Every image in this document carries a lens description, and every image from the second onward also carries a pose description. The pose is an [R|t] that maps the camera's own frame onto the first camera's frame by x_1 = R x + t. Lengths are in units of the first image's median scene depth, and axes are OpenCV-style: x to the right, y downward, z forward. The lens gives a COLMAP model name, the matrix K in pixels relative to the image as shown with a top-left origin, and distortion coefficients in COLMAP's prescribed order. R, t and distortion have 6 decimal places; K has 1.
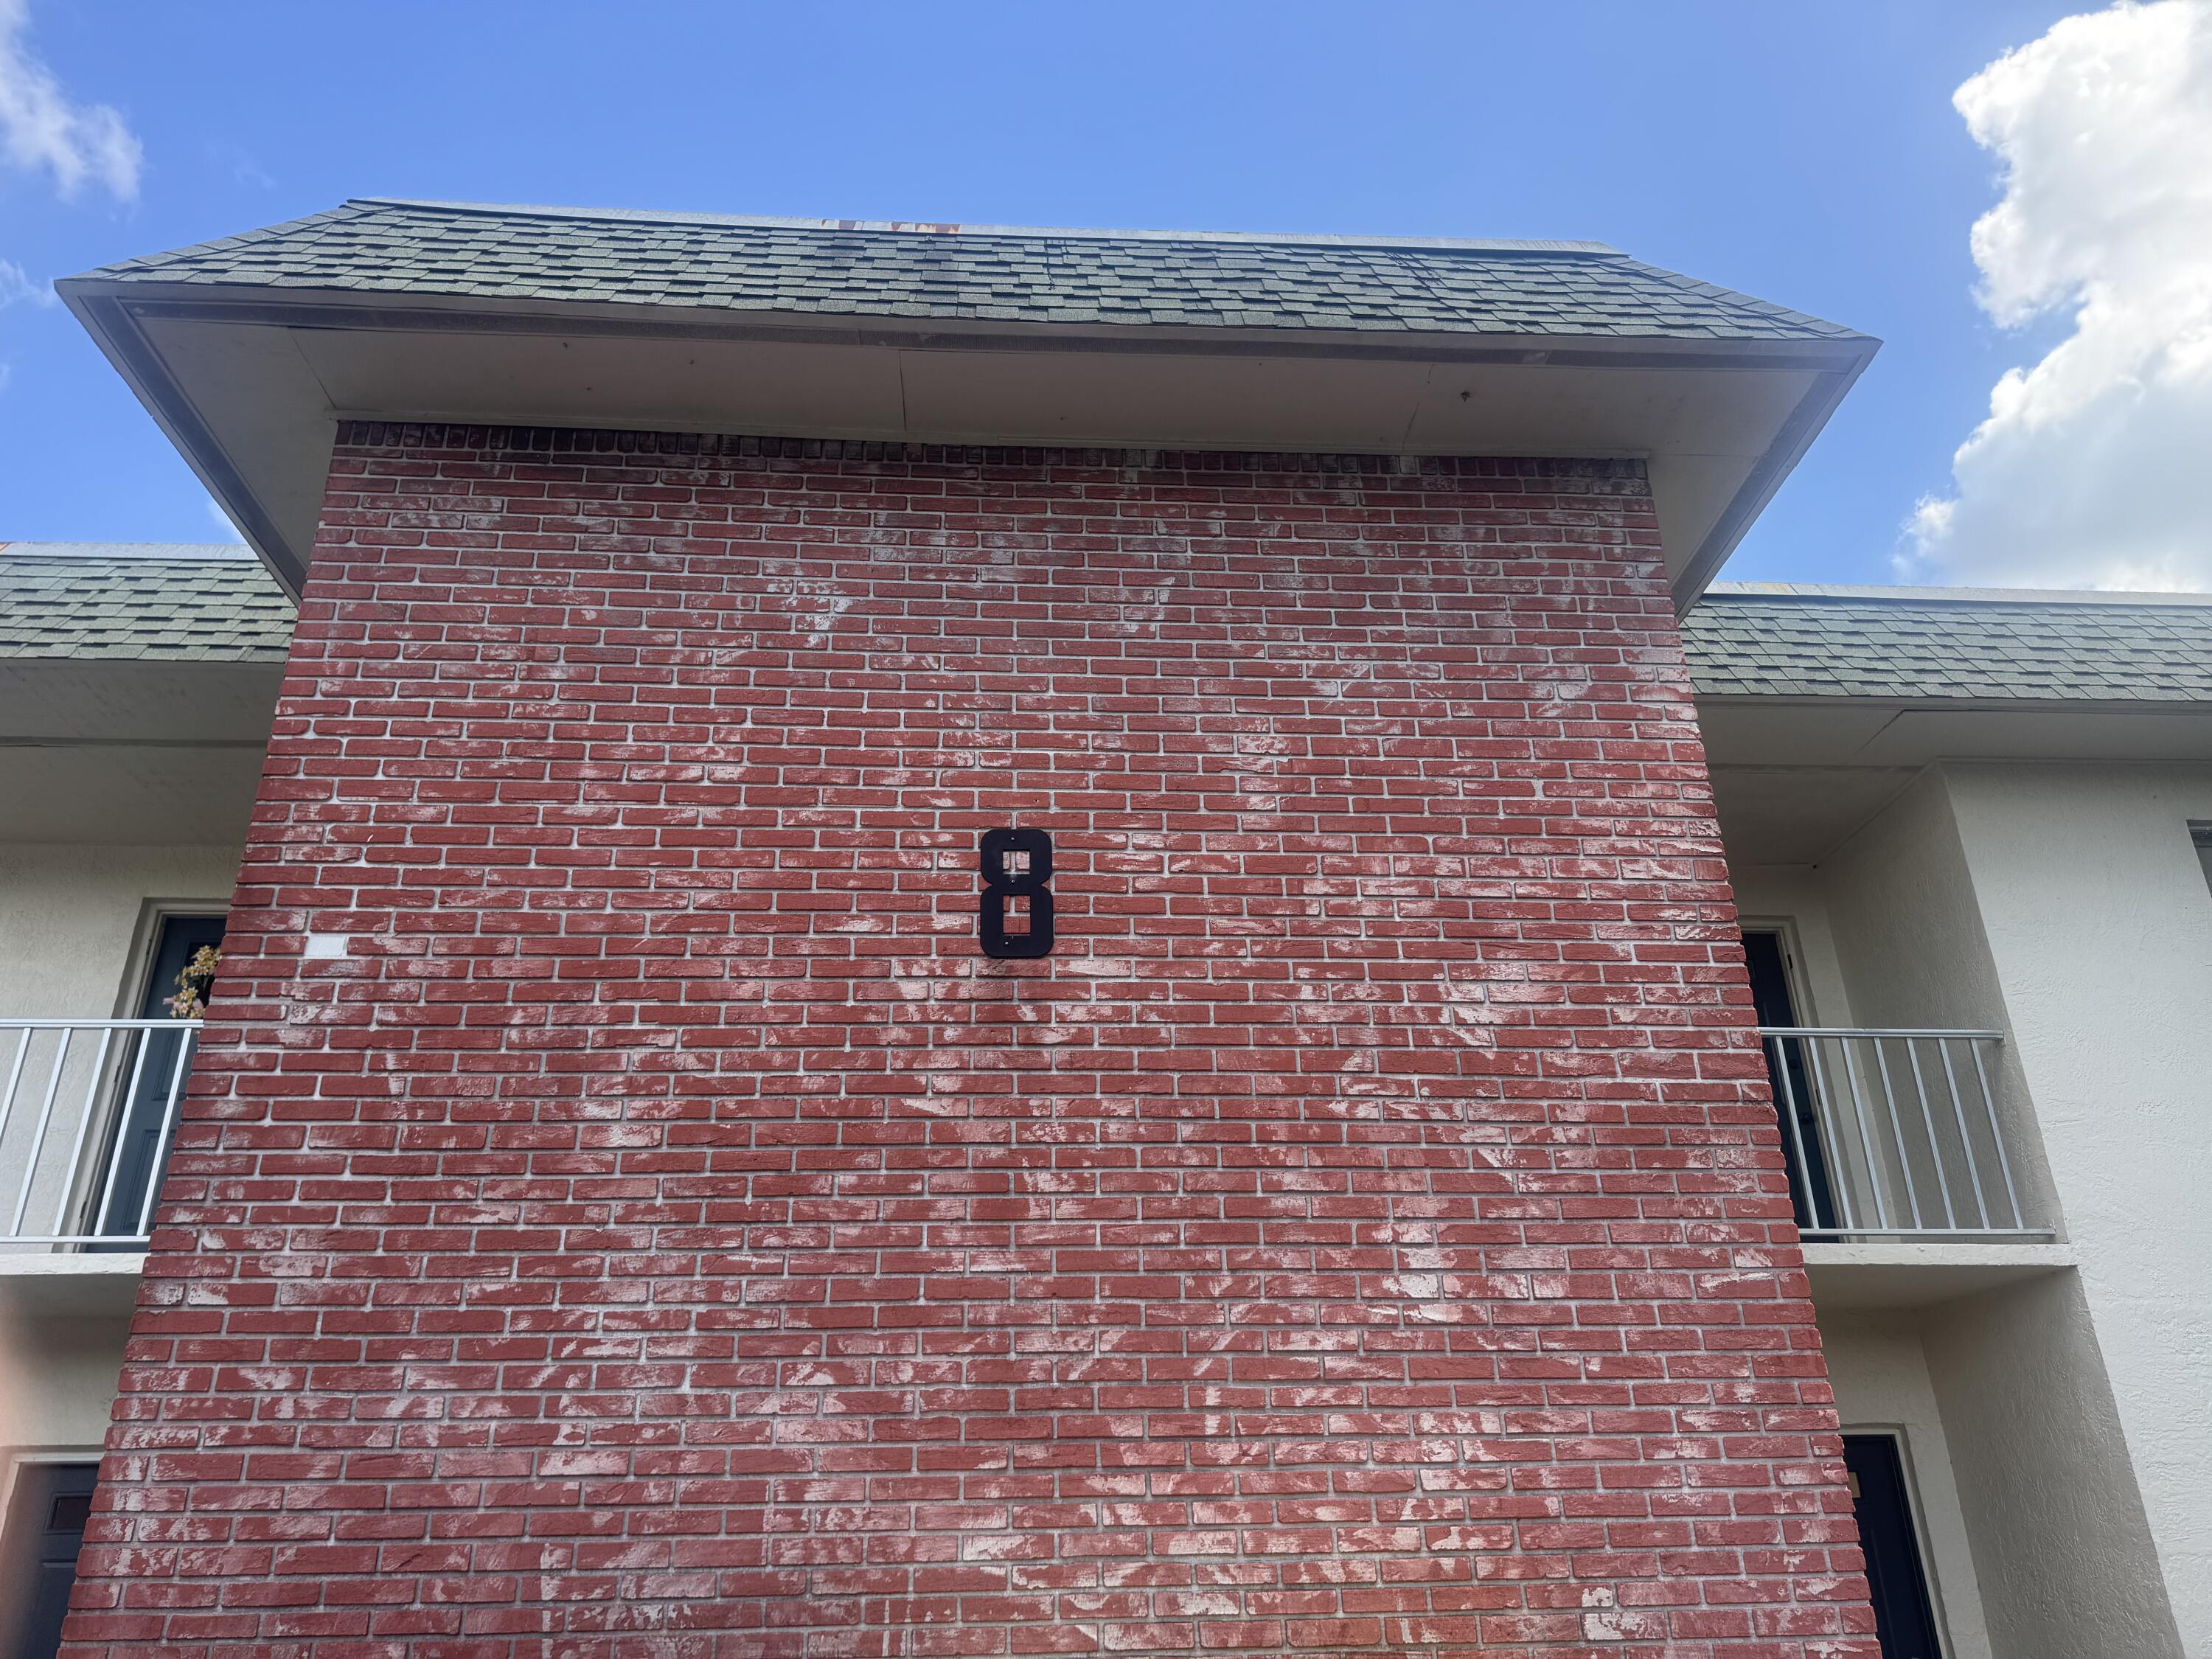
lens RADIAL K [[1514.2, 0, 1106.5], [0, 1514.2, 861.7], [0, 0, 1]] dist [0.038766, -0.004525]
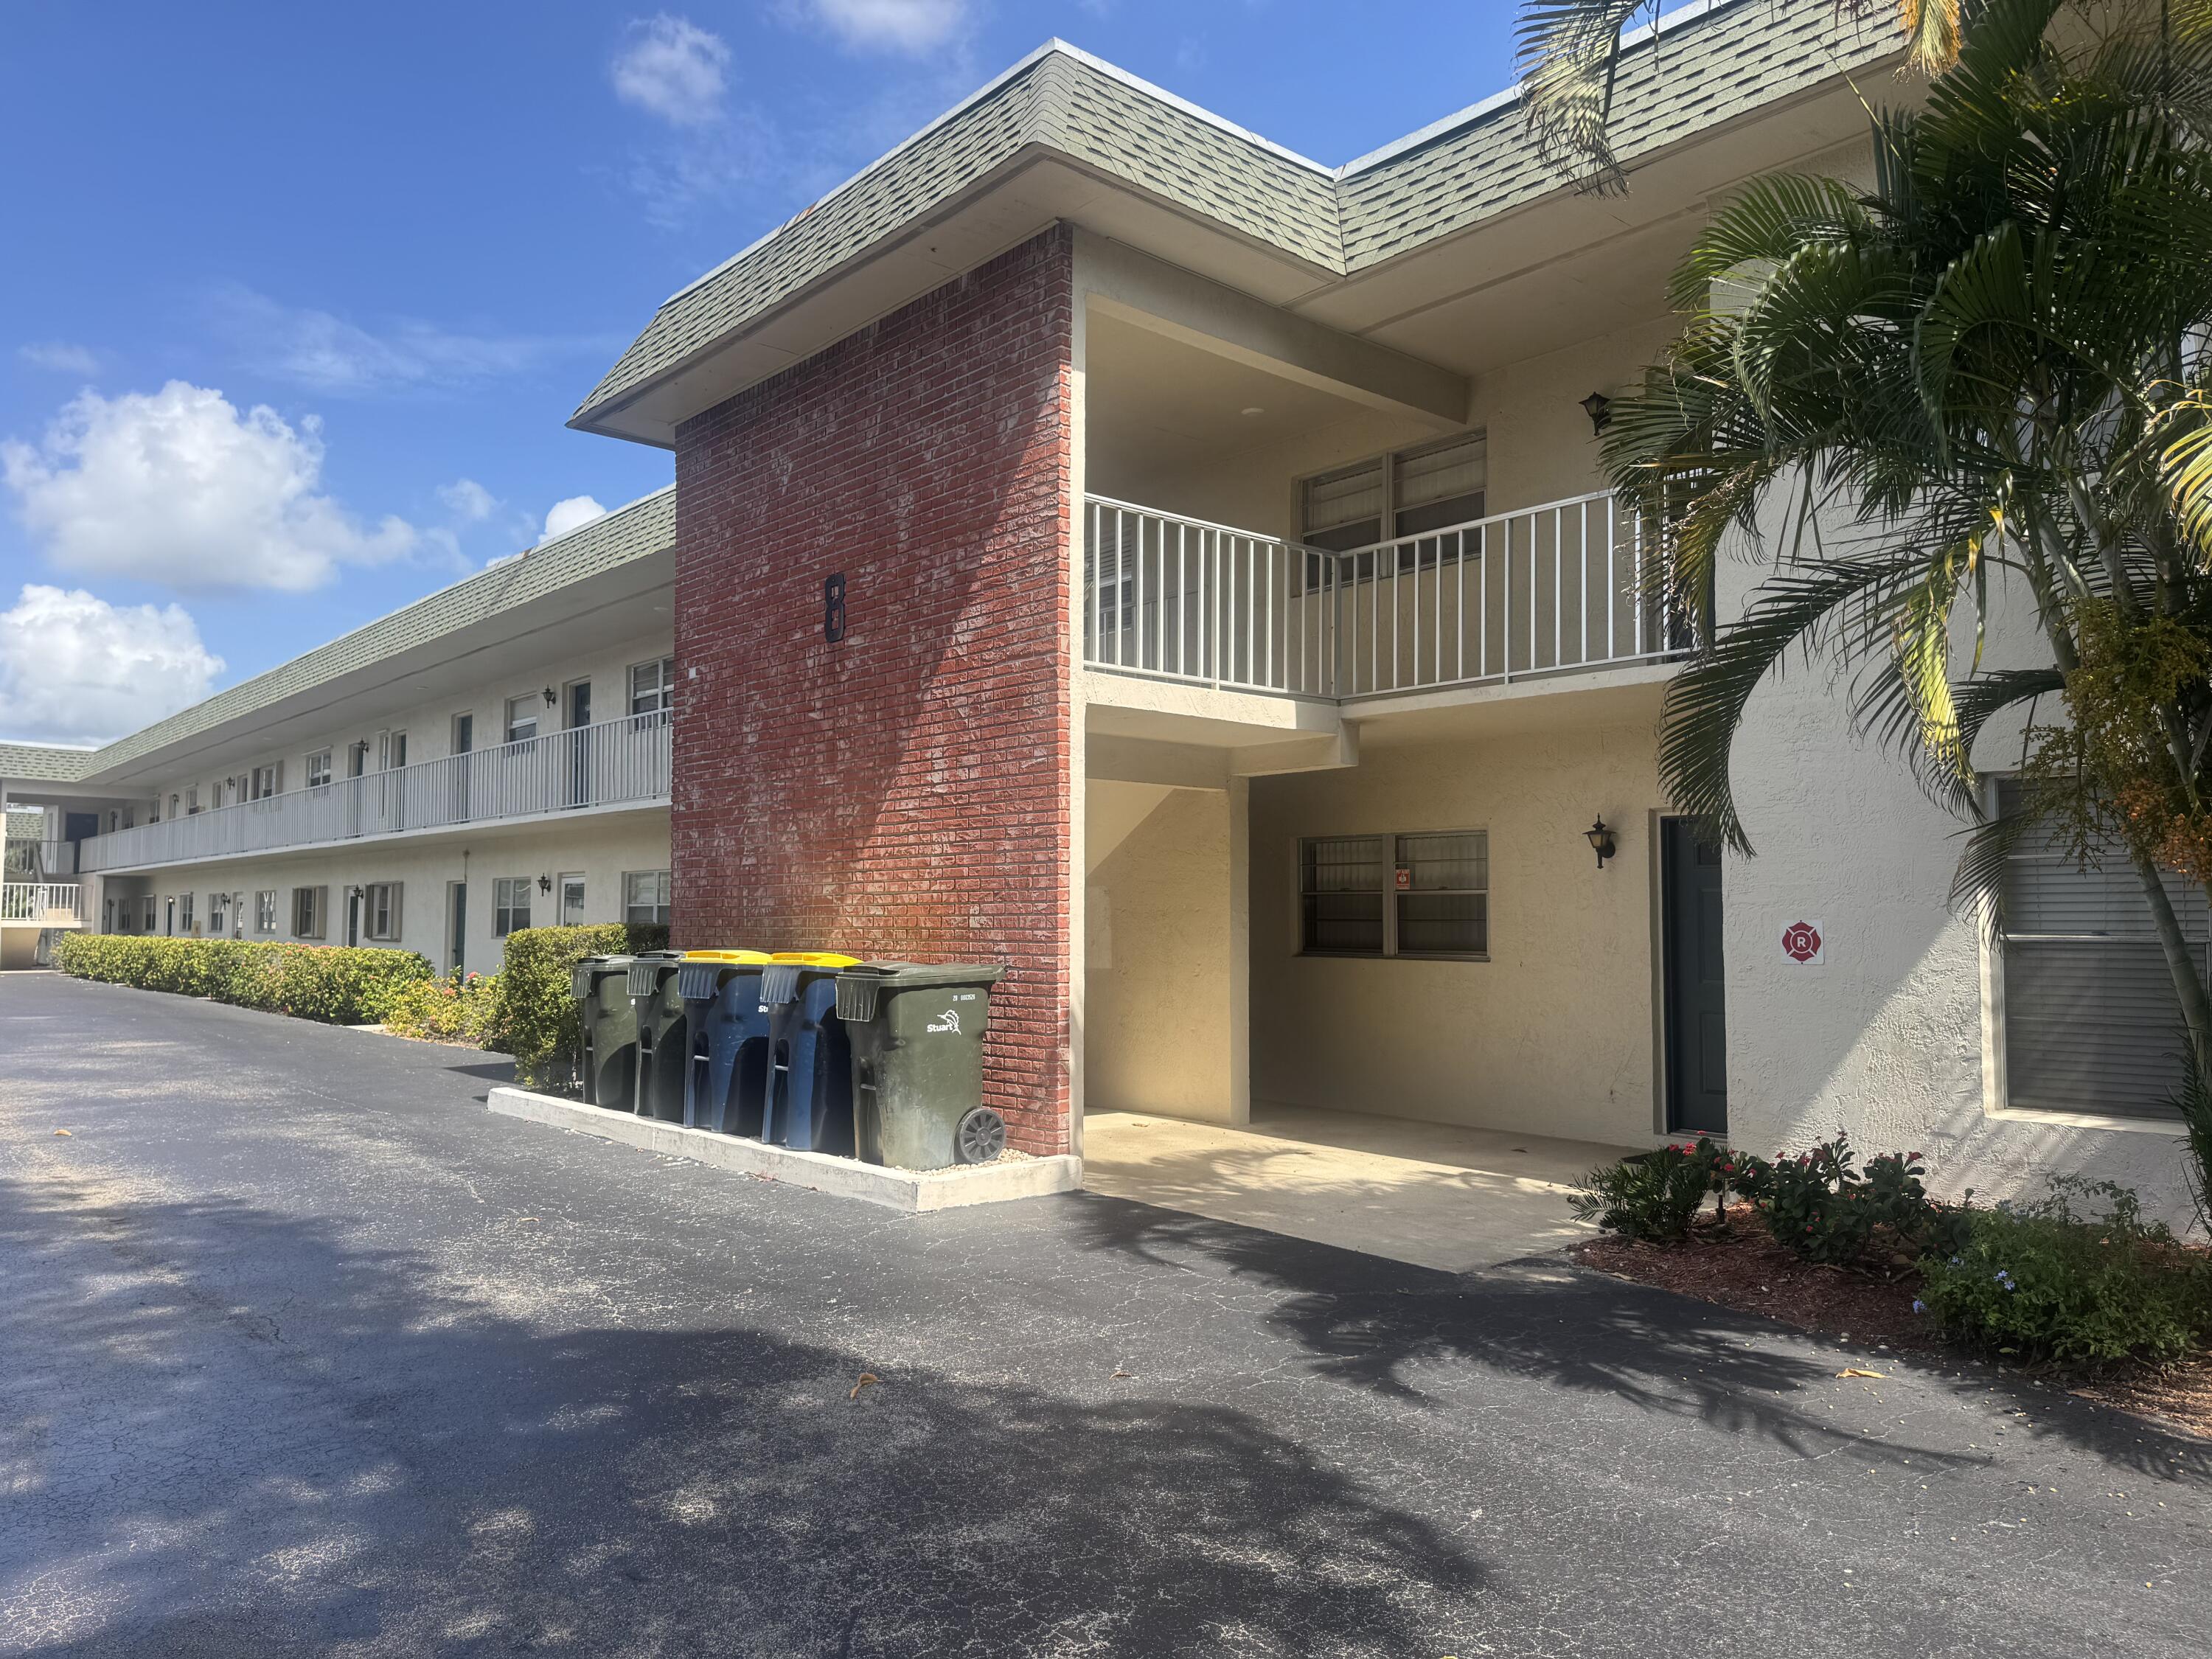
lens RADIAL K [[1514.2, 0, 1106.5], [0, 1514.2, 861.7], [0, 0, 1]] dist [0.038766, -0.004525]
pose [[0.623244, -0.014312, -0.781896, 1.894662], [0.326823, 0.913099, 0.243795, -0.050878], [0.710460, -0.407486, 0.573761, -0.093276]]
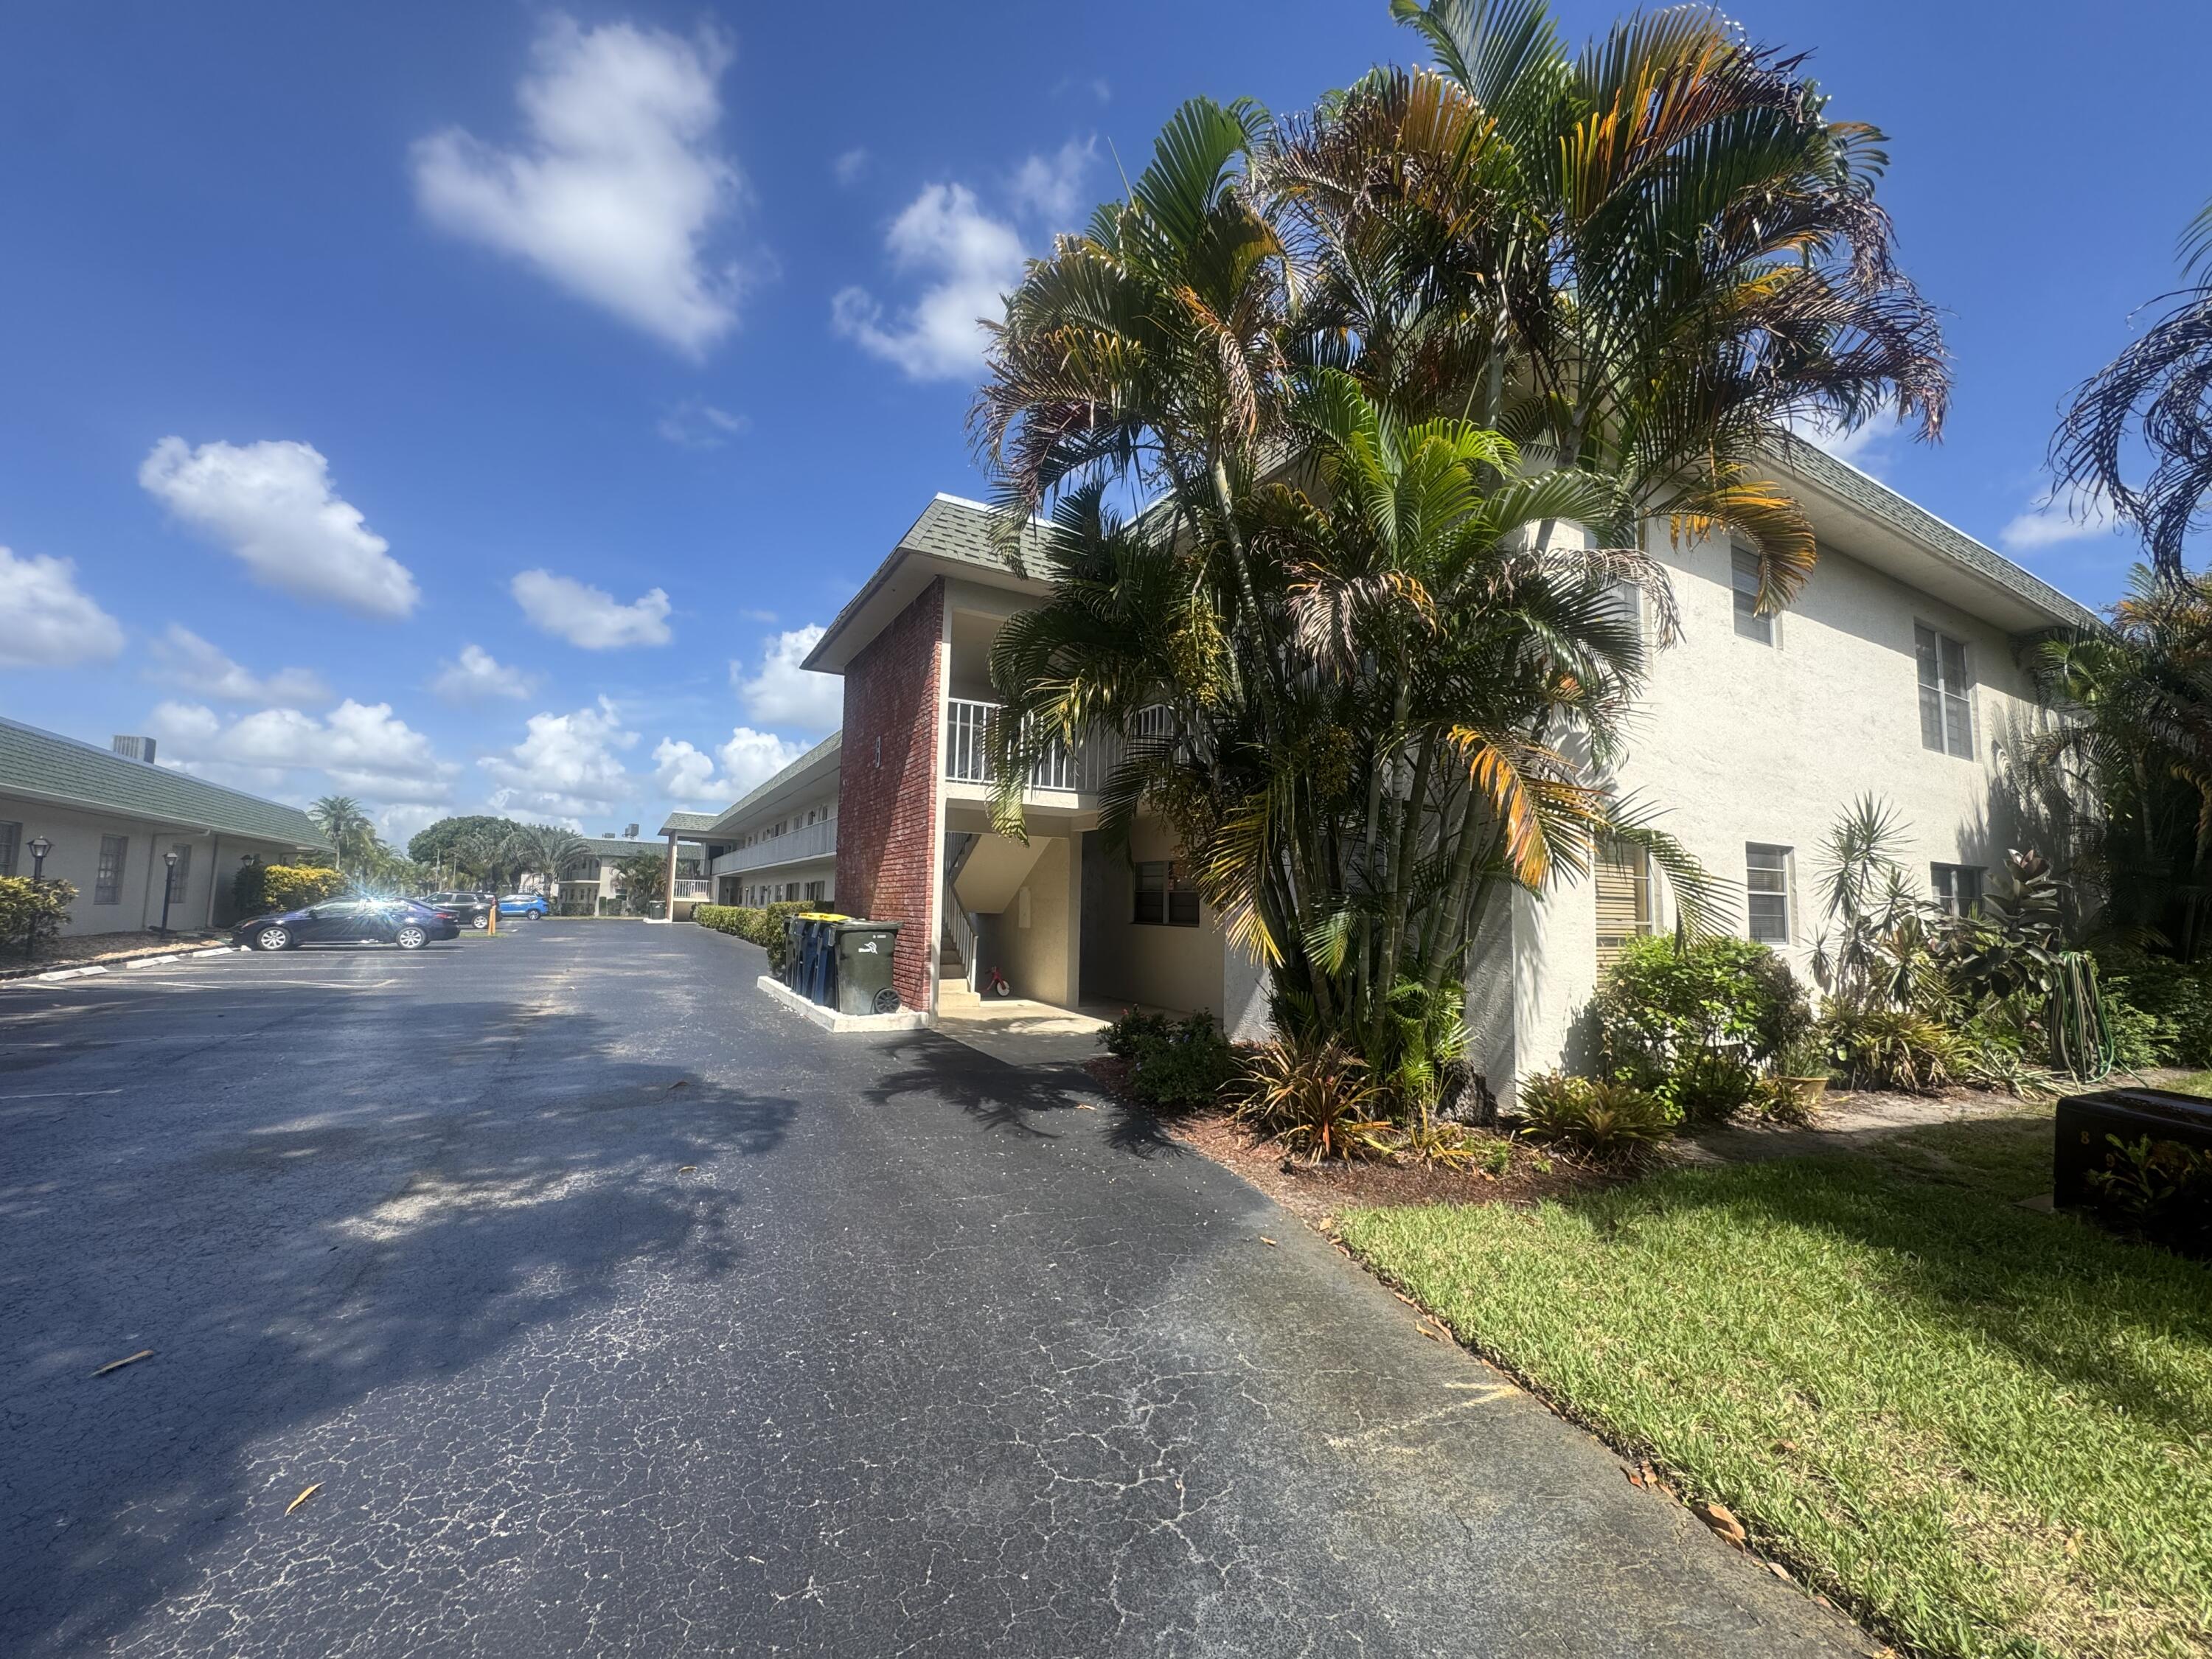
lens RADIAL K [[879.0, 0, 1106.0], [0, 879.0, 829.5], [0, 0, 1]] dist [-0.000616, -0.000008]
pose [[0.442878, -0.053942, -0.894958, 2.620053], [0.359978, 0.924898, 0.122392, 0.156056], [0.821143, -0.376369, 0.429035, 0.355427]]
